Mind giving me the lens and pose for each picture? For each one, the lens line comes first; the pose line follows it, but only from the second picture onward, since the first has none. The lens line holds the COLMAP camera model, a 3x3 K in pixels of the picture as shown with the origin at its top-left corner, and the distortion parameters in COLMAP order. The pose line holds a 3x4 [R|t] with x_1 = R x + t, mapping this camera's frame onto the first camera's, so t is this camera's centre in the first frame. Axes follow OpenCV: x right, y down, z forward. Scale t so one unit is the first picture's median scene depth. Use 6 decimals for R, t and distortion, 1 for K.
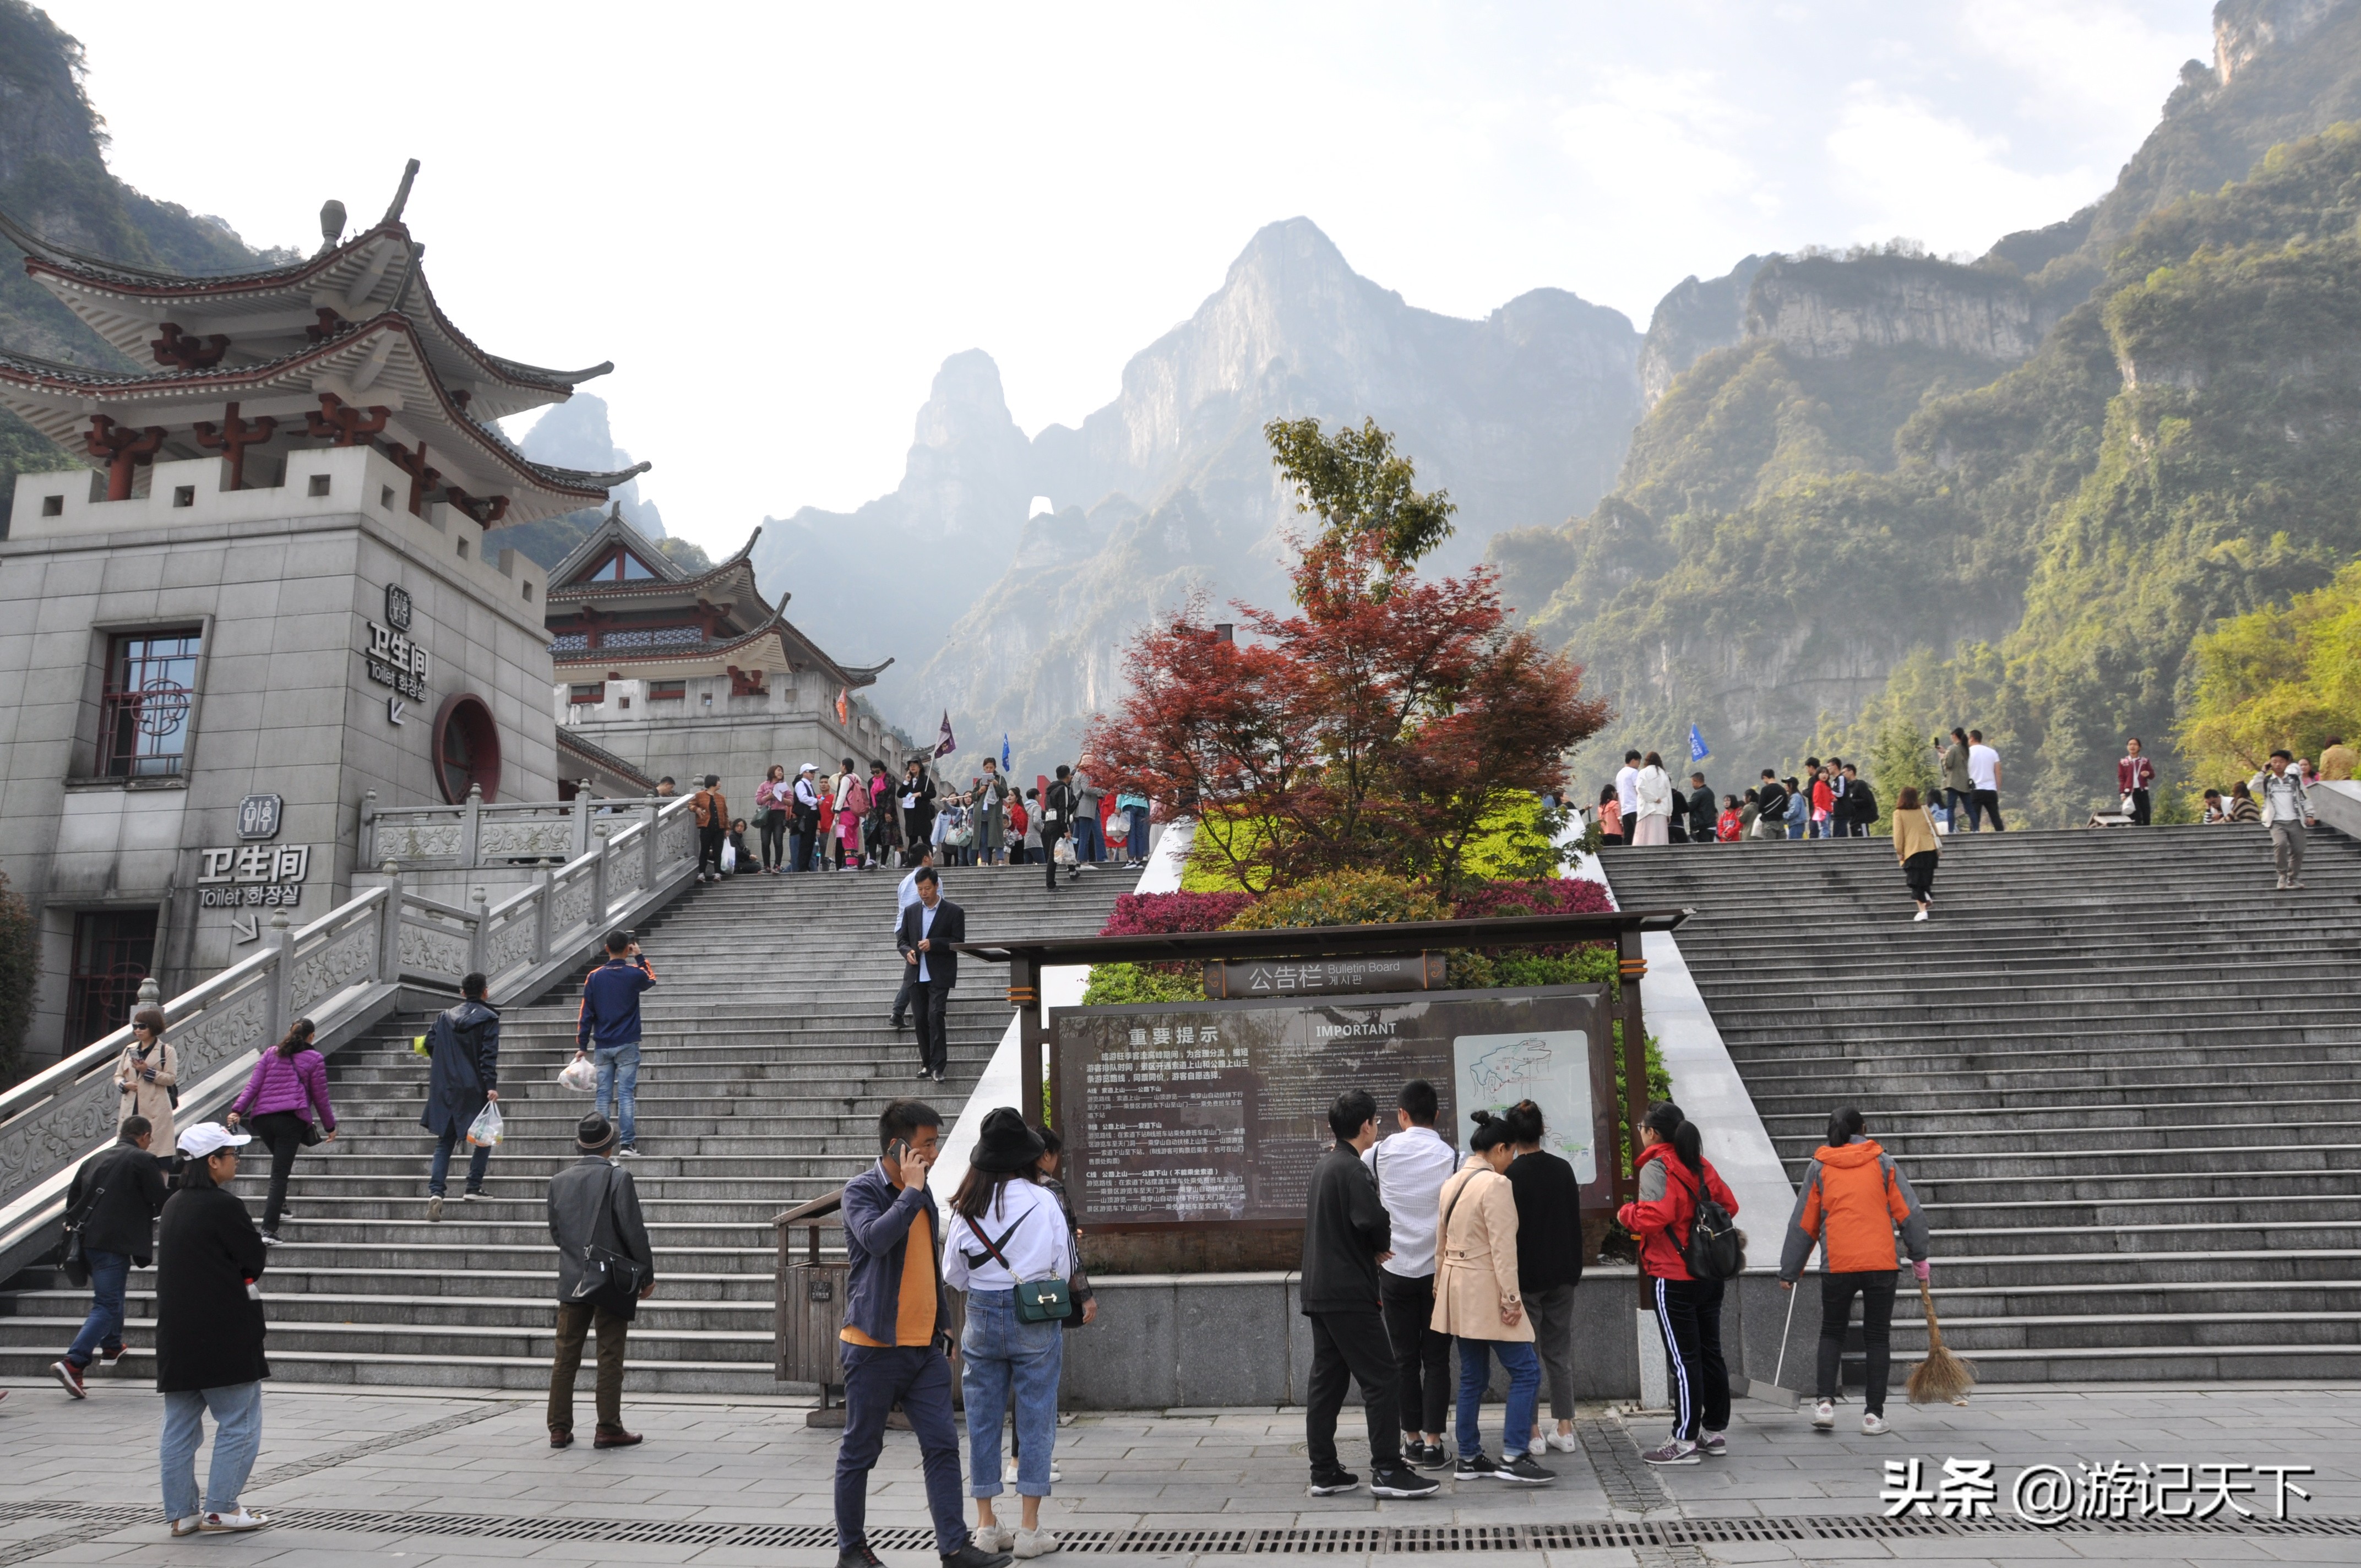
lens RADIAL K [[1840.0, 0, 1165.6], [0, 1840.0, 804.6], [0, 0, 1]] dist [-0.165990, 0.124020]
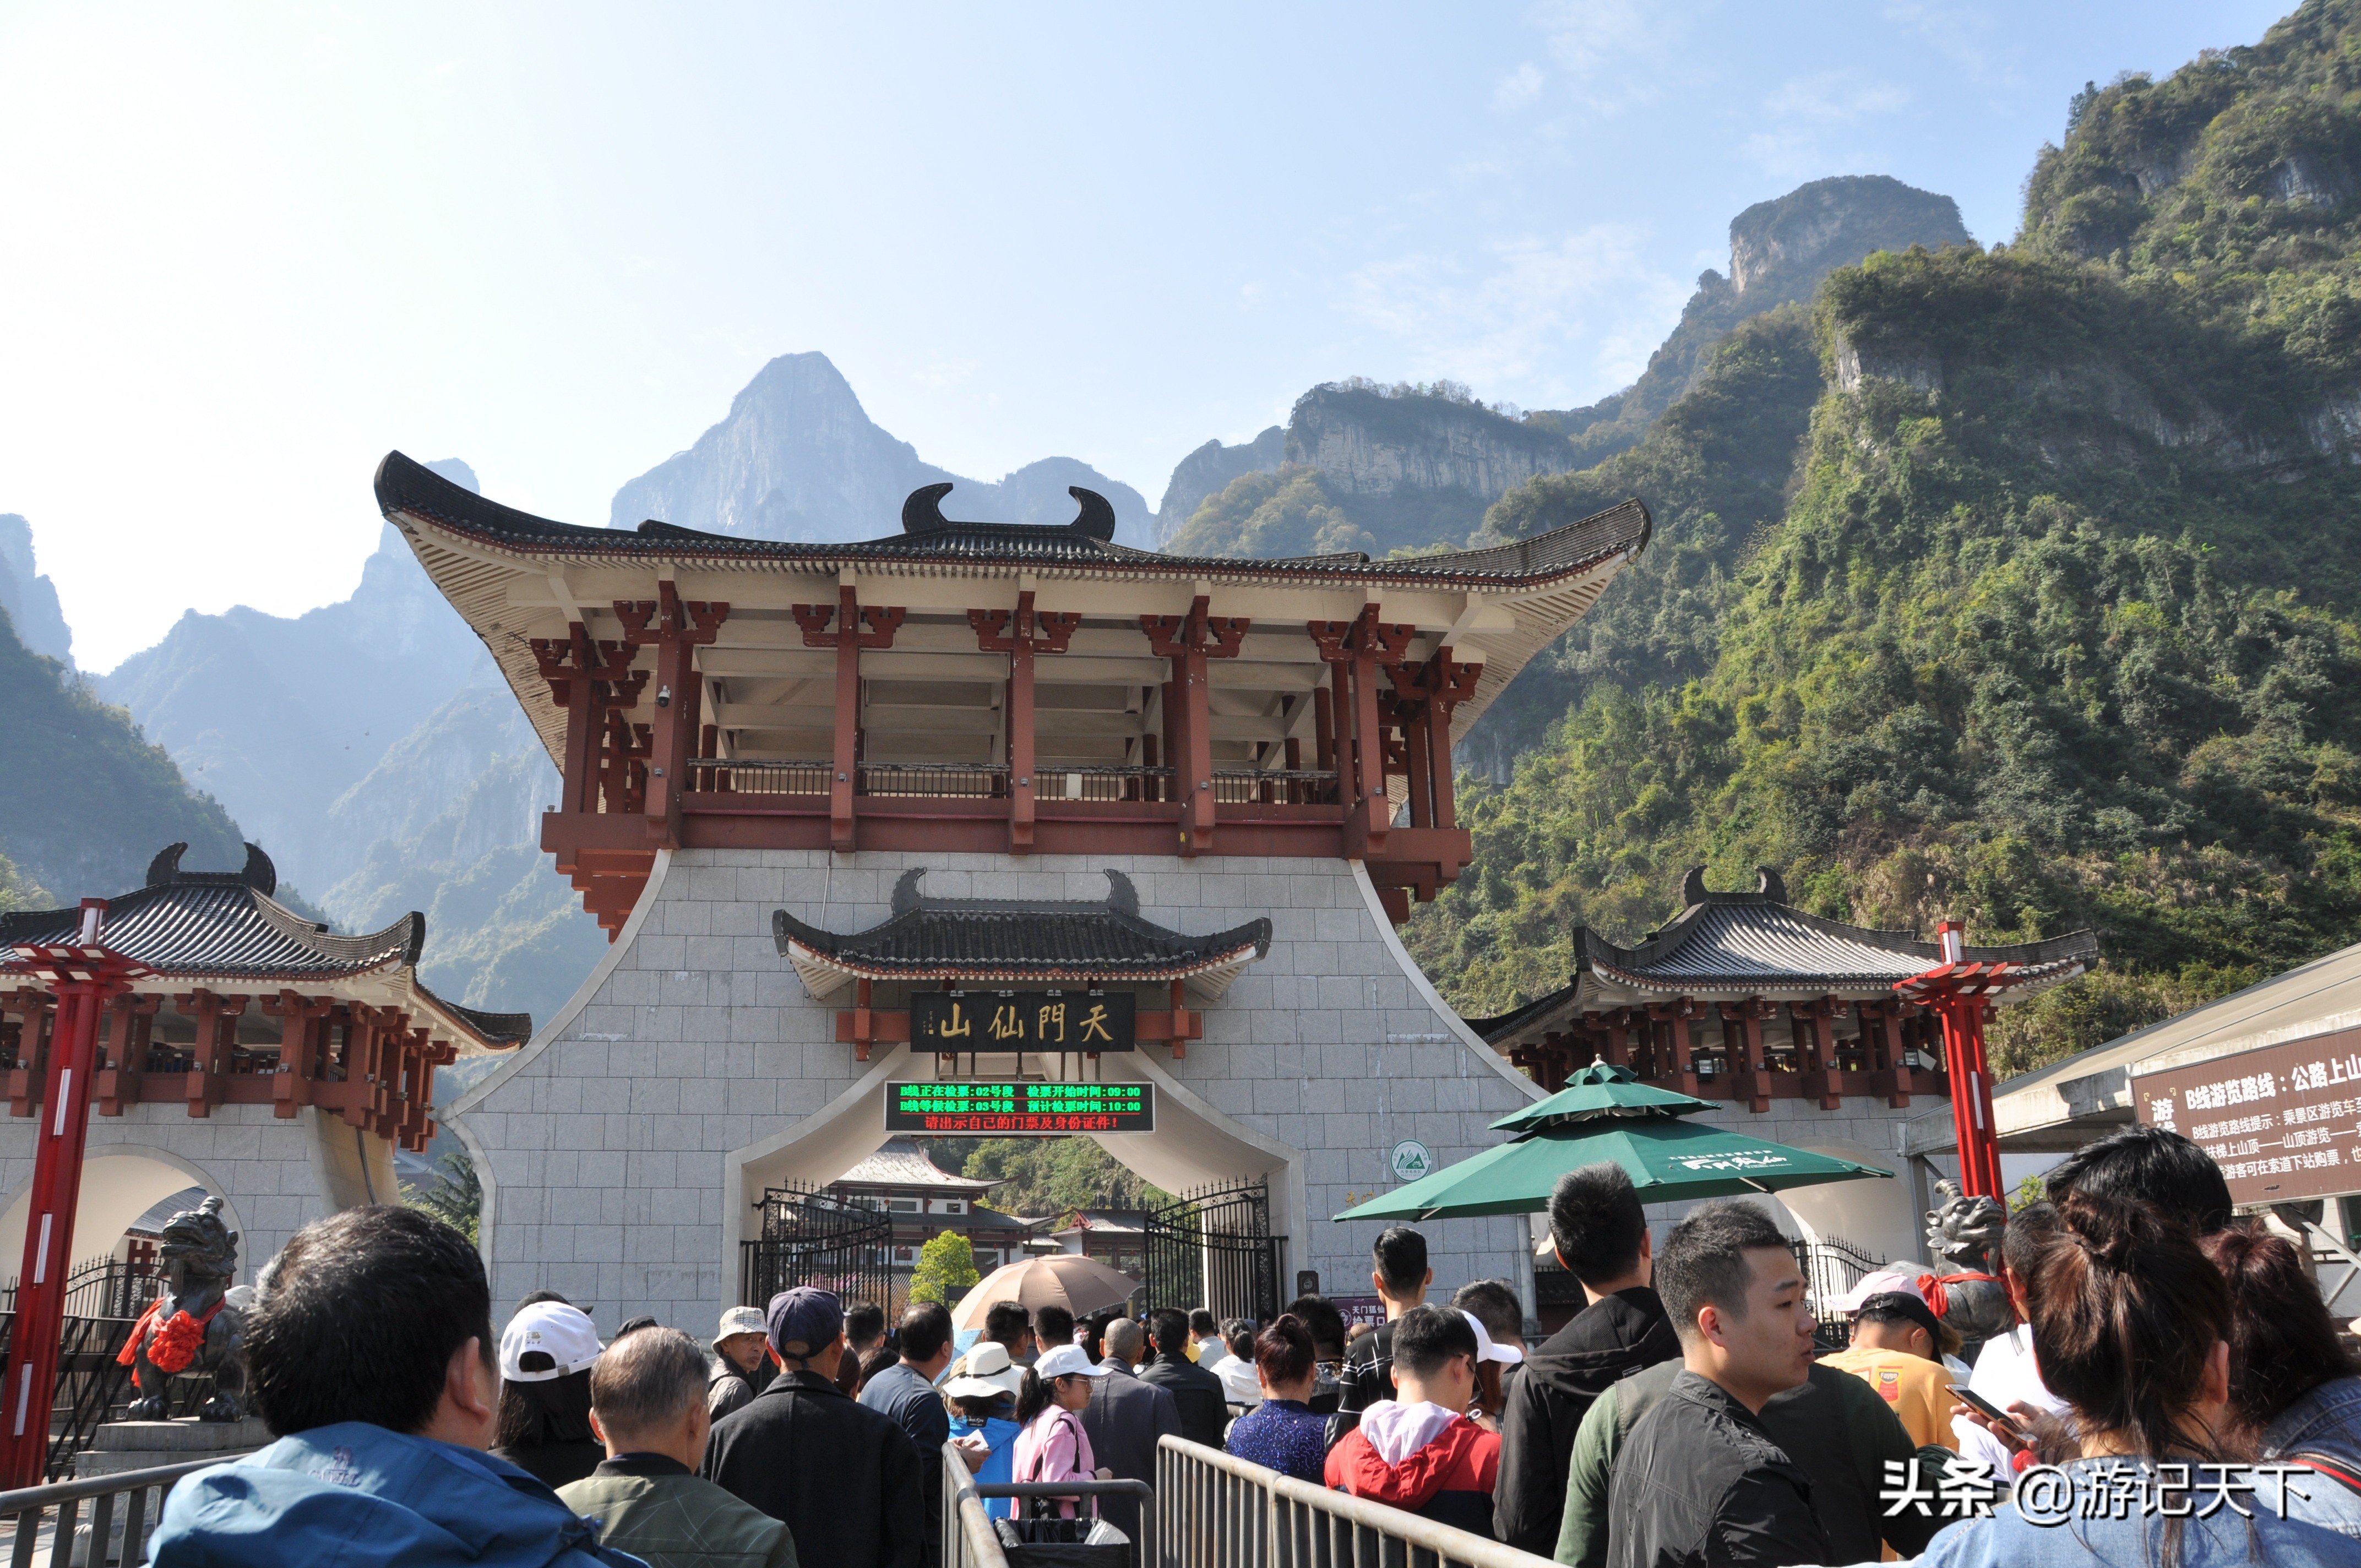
lens RADIAL K [[1840.0, 0, 1165.6], [0, 1840.0, 804.6], [0, 0, 1]] dist [-0.165990, 0.124020]
pose [[0.959686, 0.073648, 0.271254, 0.044926], [-0.045657, 0.993091, -0.108100, 0.030205], [-0.277341, 0.091357, 0.956418, 0.252552]]
